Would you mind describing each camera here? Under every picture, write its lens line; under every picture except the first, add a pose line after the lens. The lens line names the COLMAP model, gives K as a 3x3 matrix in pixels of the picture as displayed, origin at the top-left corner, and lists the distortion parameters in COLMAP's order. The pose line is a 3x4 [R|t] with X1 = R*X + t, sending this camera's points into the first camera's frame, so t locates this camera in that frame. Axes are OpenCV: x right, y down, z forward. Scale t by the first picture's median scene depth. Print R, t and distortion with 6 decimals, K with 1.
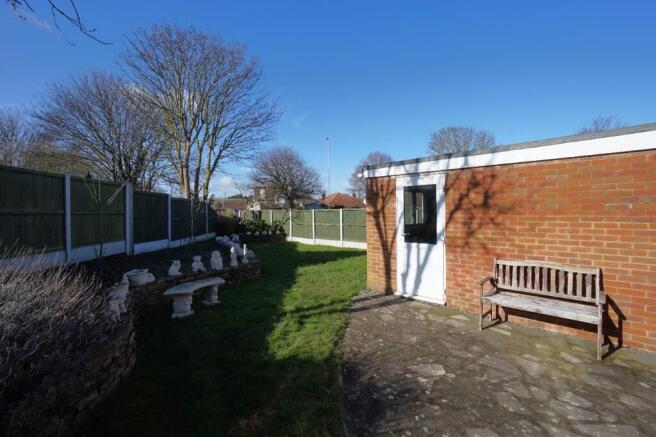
lens RADIAL K [[287.6, 0, 329.6], [0, 287.6, 220.9], [0, 0, 1]] dist [0.032825, 0.001737]
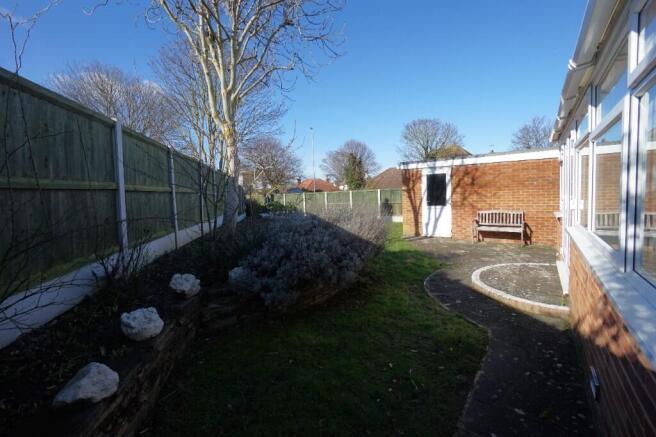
lens RADIAL K [[287.6, 0, 326.5], [0, 287.6, 213.6], [0, 0, 1]] dist [0.032825, 0.001737]
pose [[0.994258, -0.024173, 0.104245, -0.586132], [0.021354, 0.999378, 0.028072, 0.062418], [-0.104859, -0.025685, 0.994155, -0.763085]]
